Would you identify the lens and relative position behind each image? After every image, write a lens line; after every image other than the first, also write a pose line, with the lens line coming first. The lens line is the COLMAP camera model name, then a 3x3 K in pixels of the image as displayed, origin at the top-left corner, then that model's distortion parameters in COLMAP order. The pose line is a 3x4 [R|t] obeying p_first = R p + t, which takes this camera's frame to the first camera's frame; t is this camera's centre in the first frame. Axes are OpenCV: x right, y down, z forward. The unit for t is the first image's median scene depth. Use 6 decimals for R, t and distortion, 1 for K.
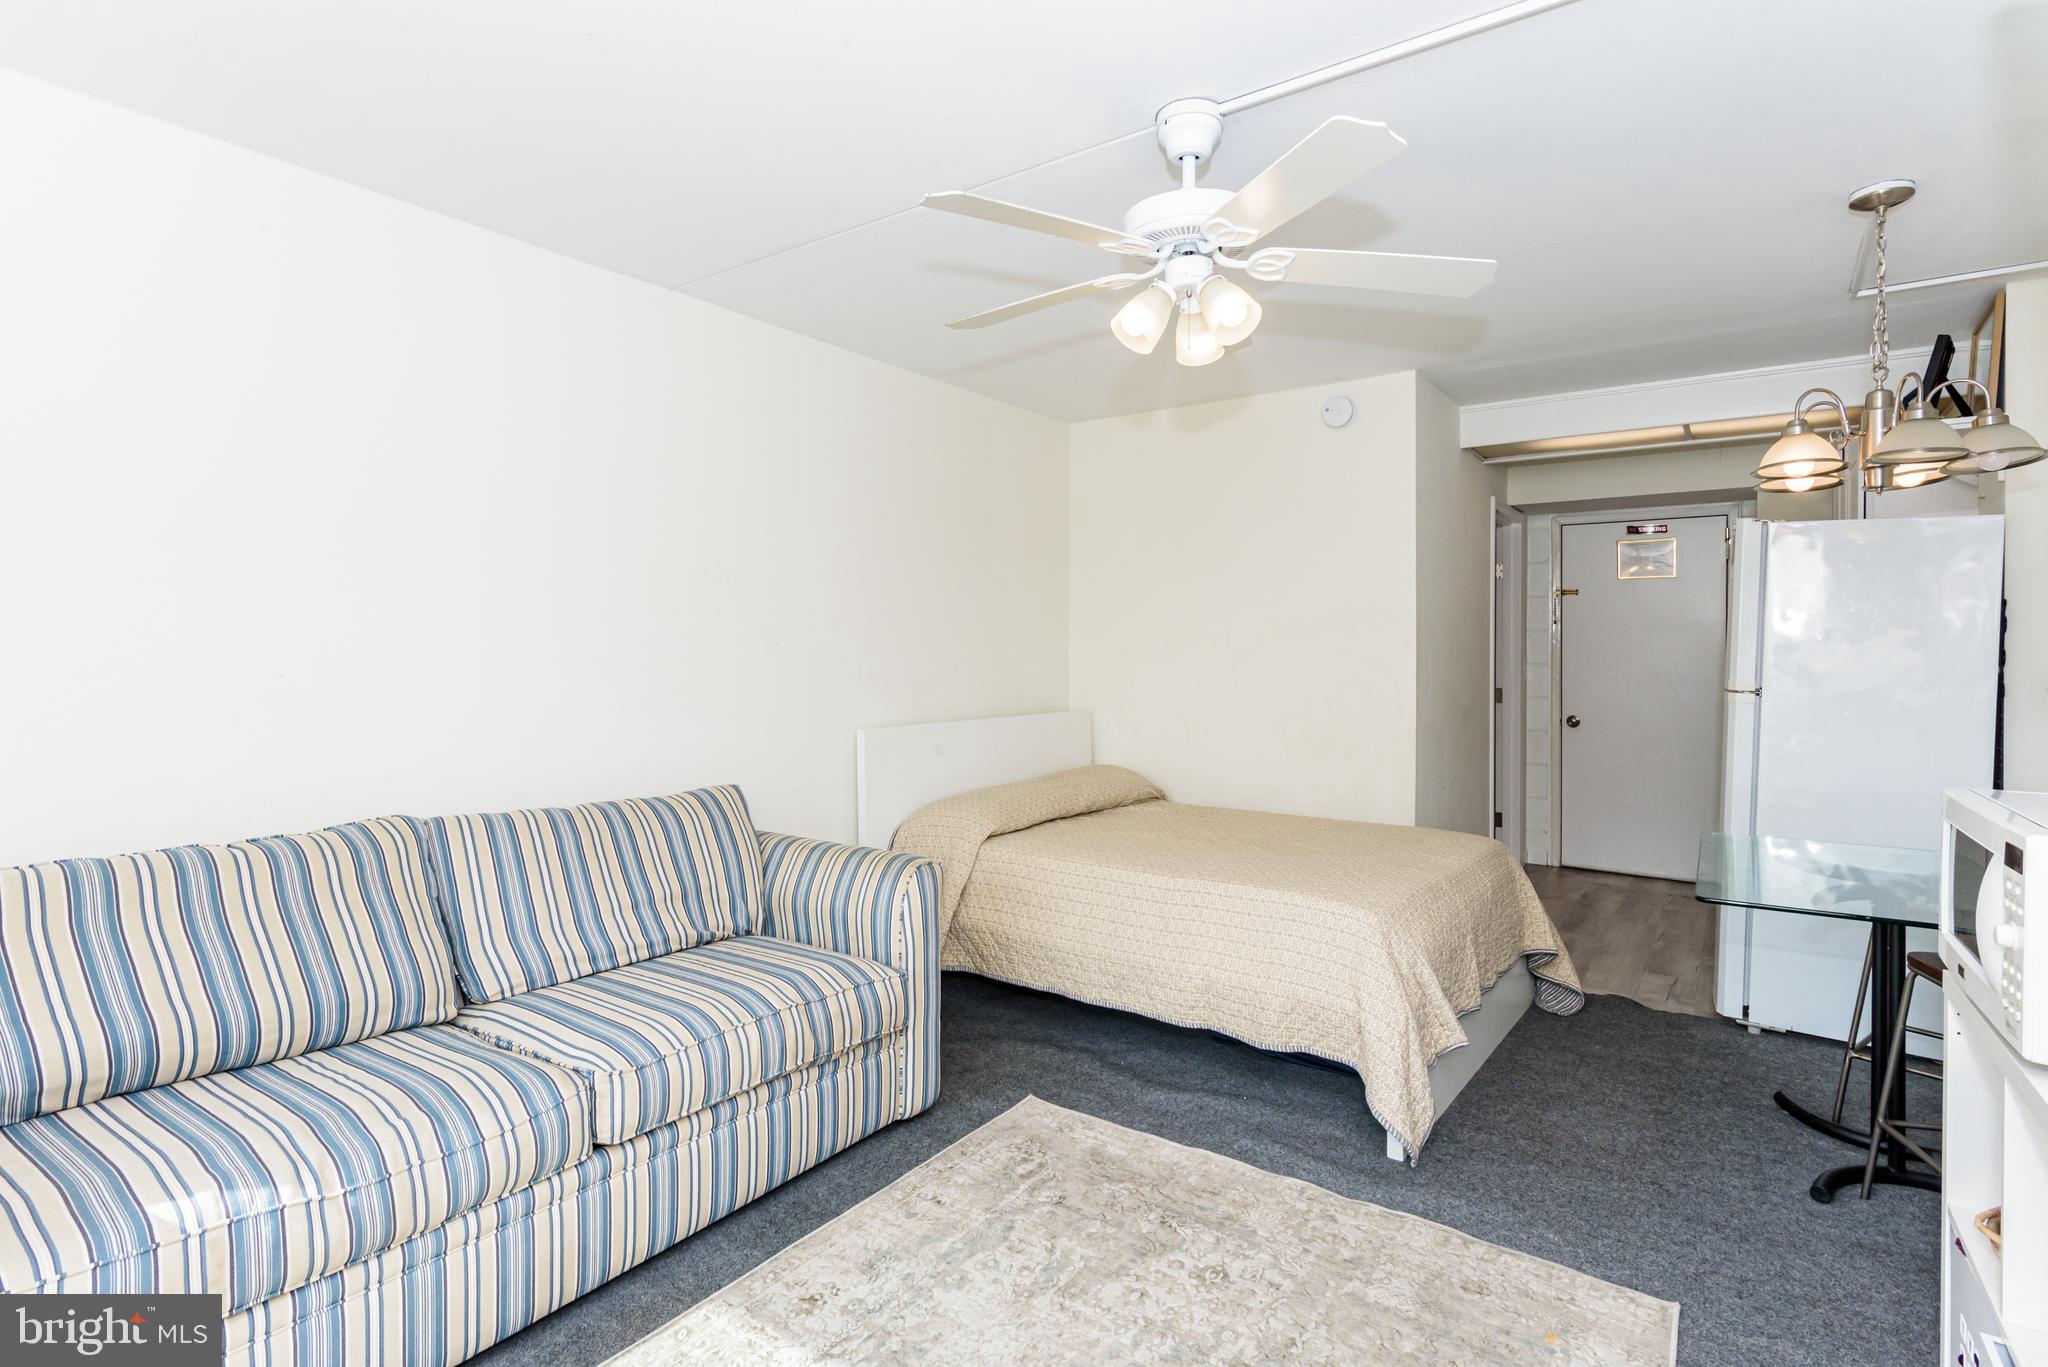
lens RADIAL K [[989.5, 0, 1026.0], [0, 989.5, 650.8], [0, 0, 1]] dist [0.001769, -0.000751]
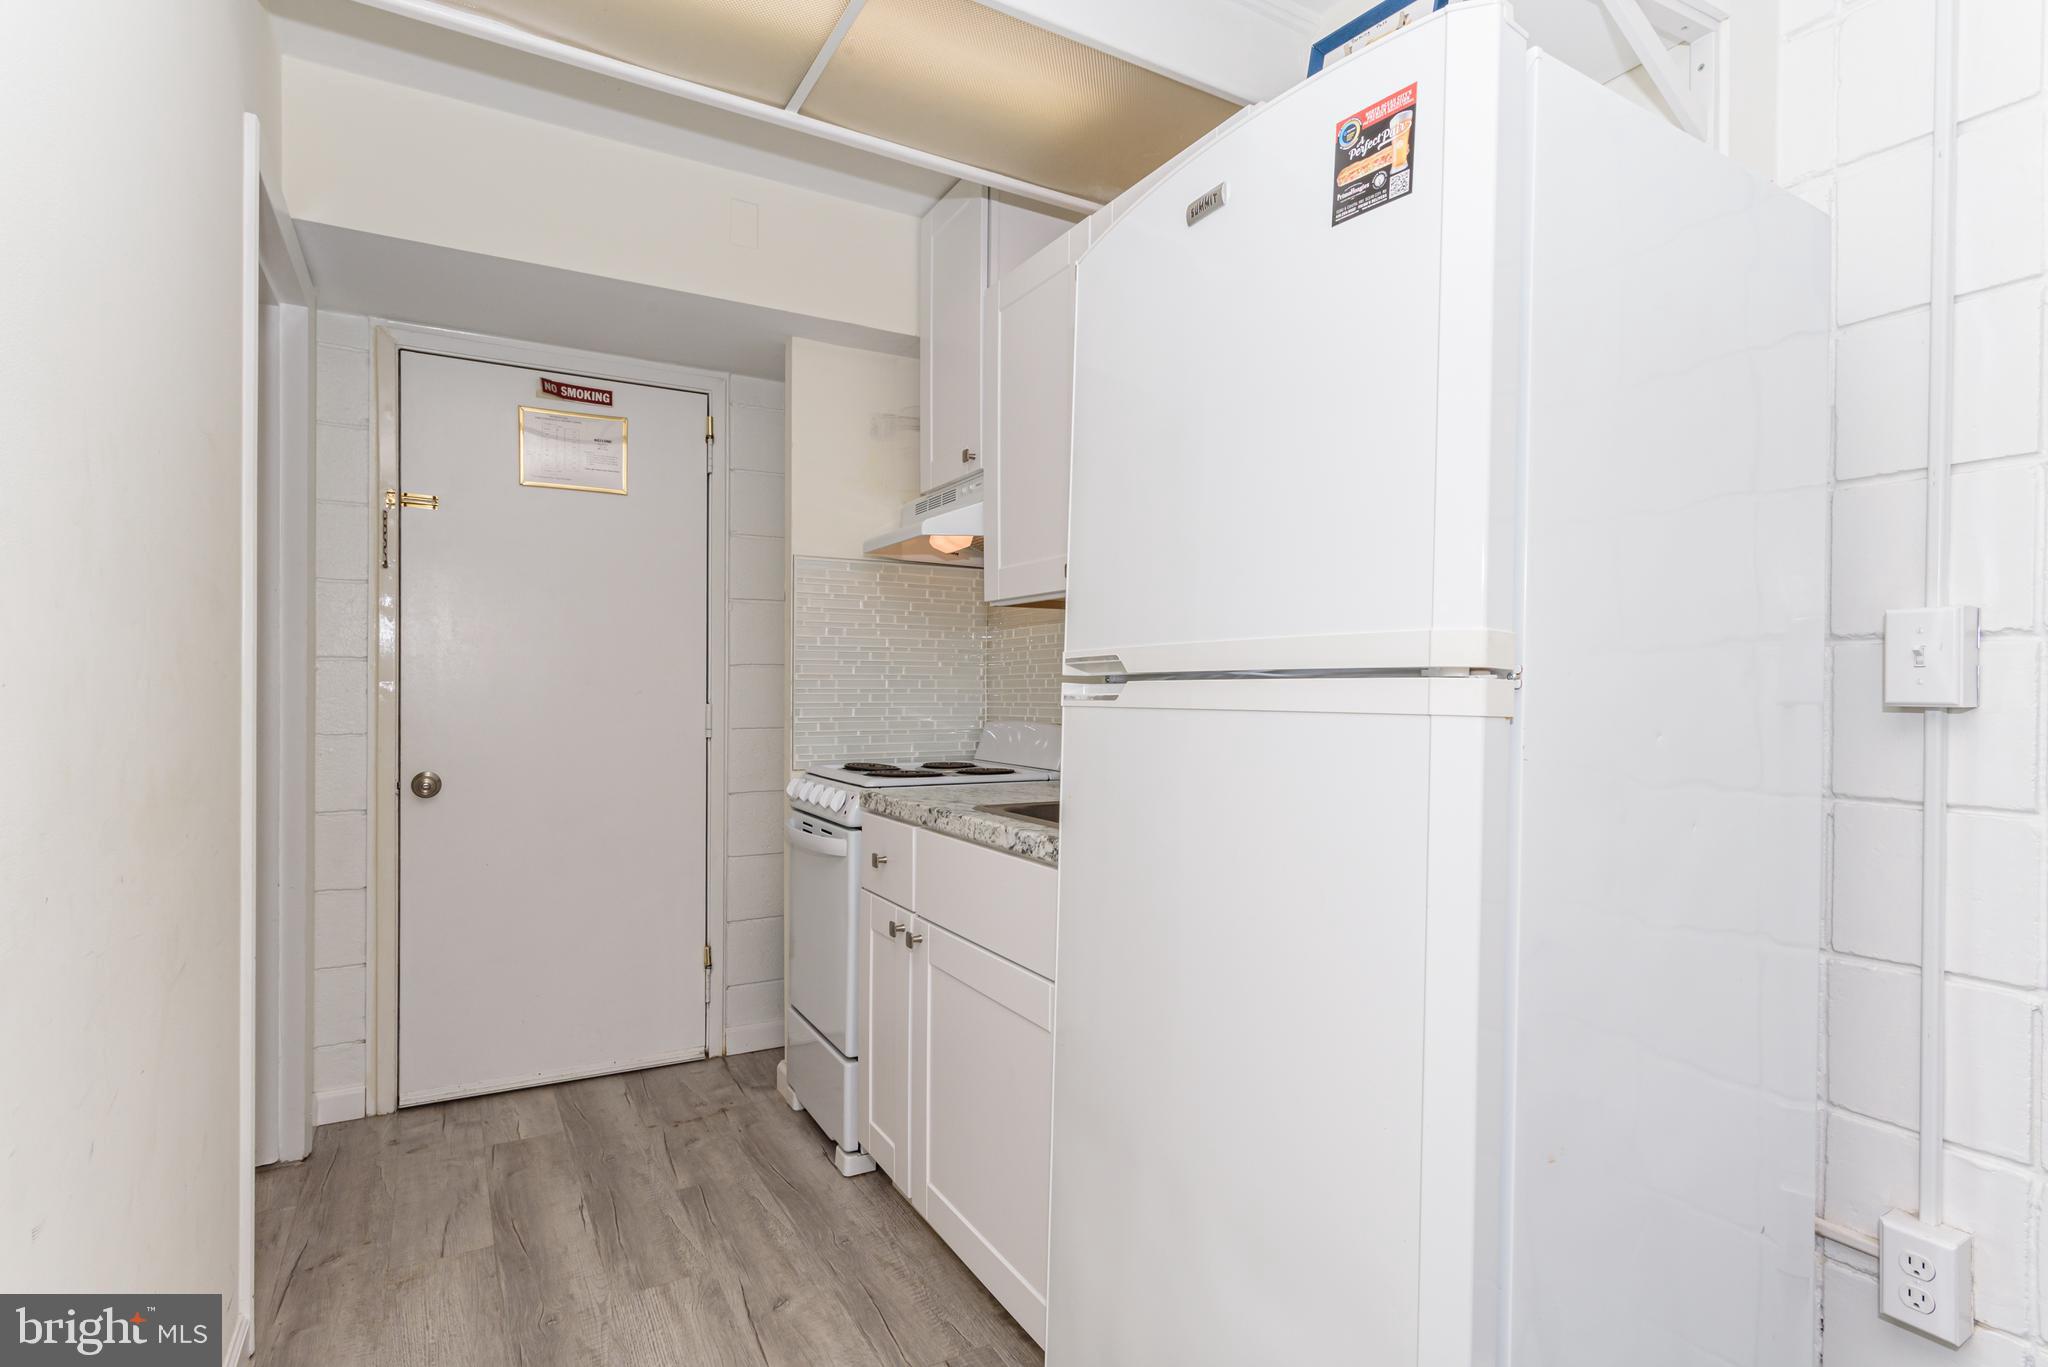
lens RADIAL K [[989.5, 0, 1018.3], [0, 989.5, 694.0], [0, 0, 1]] dist [0.001769, -0.000751]
pose [[0.422016, -0.006107, 0.906568, 0.486491], [-0.002225, 0.999967, 0.007772, 0.048099], [-0.906586, -0.005297, 0.421989, 1.069705]]
